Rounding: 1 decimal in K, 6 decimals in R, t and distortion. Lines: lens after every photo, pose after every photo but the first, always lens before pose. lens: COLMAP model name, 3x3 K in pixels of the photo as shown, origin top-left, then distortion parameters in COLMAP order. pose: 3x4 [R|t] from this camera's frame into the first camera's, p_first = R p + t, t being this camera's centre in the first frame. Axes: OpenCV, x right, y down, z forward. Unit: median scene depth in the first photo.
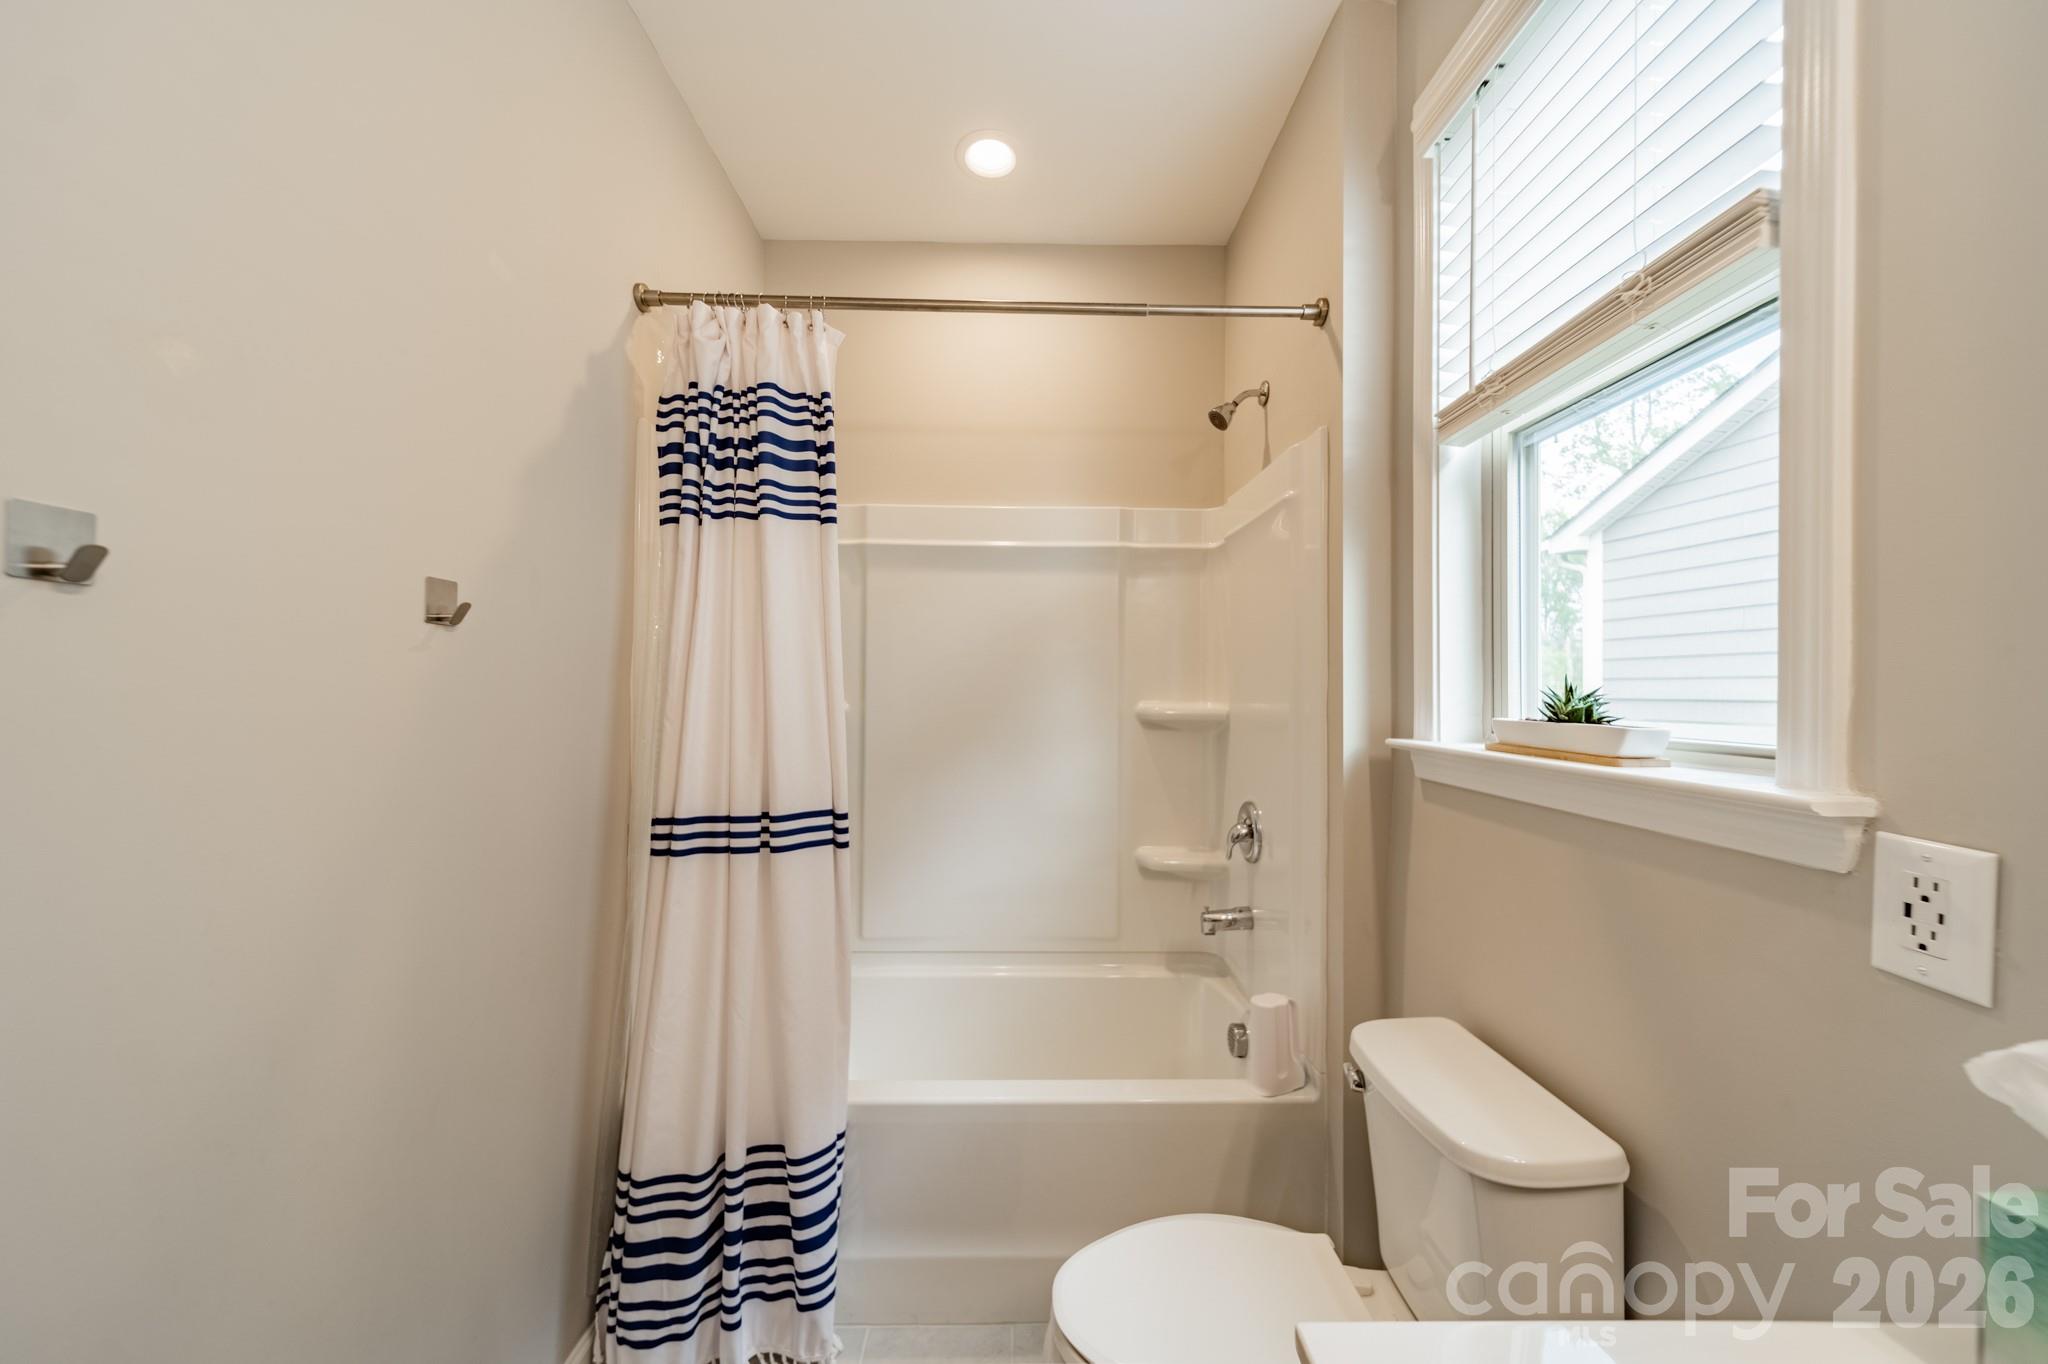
lens RADIAL K [[717.7, 0, 1027.7], [0, 717.7, 682.6], [0, 0, 1]] dist [0.007003, -0.000372]
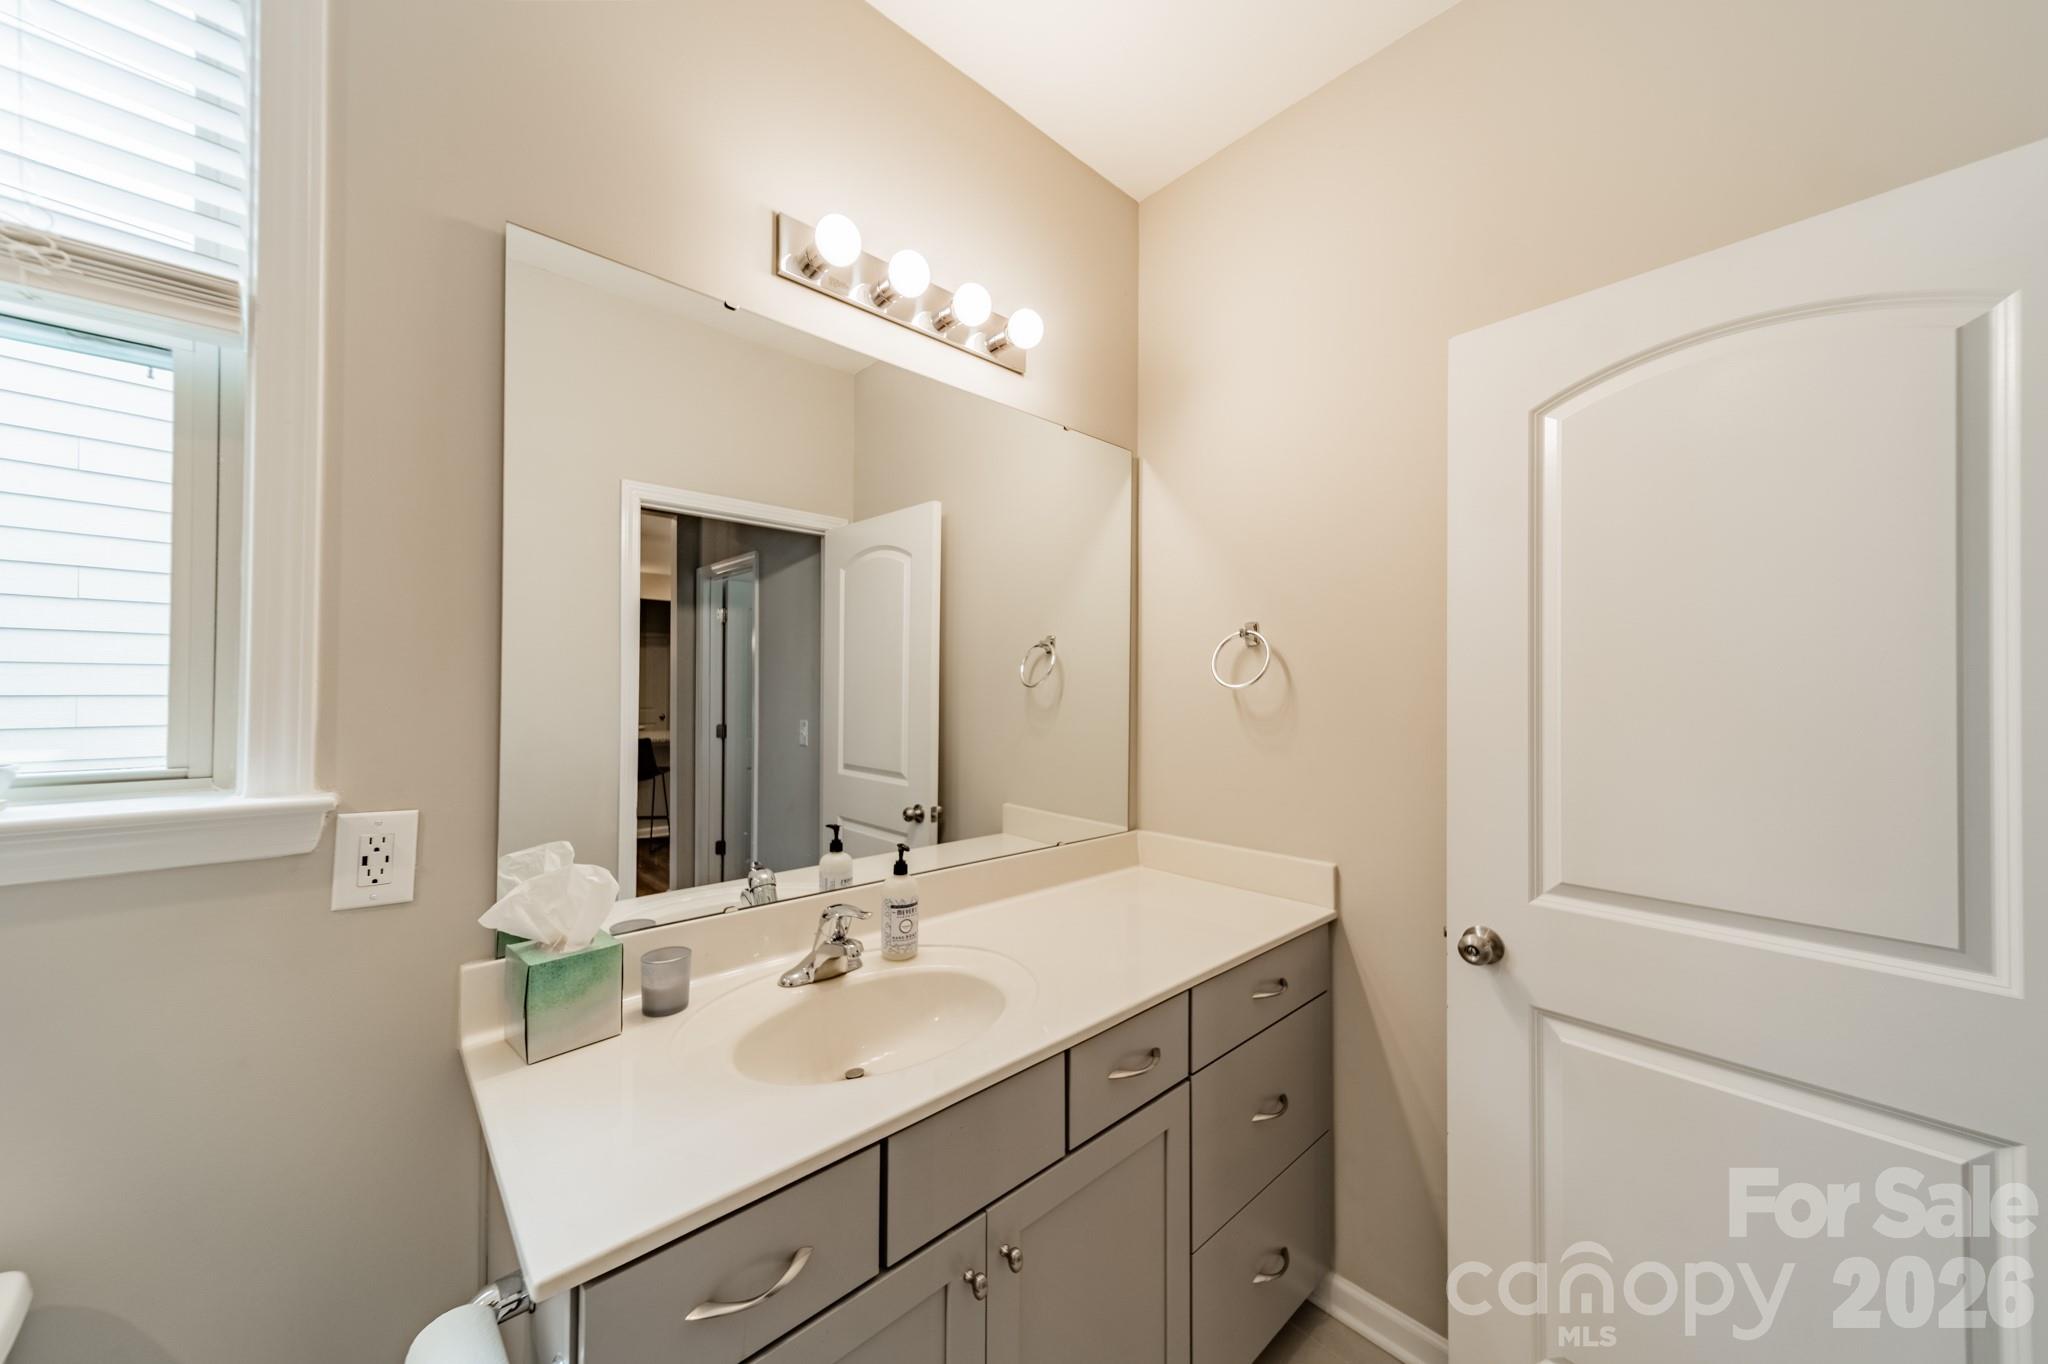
lens RADIAL K [[717.7, 0, 1020.8], [0, 717.7, 694.1], [0, 0, 1]] dist [0.007003, -0.000372]
pose [[-0.670437, -0.006552, 0.741938, -0.817181], [-0.017765, 0.999816, -0.007223, -0.048576], [-0.741754, -0.018023, -0.670430, 0.990810]]
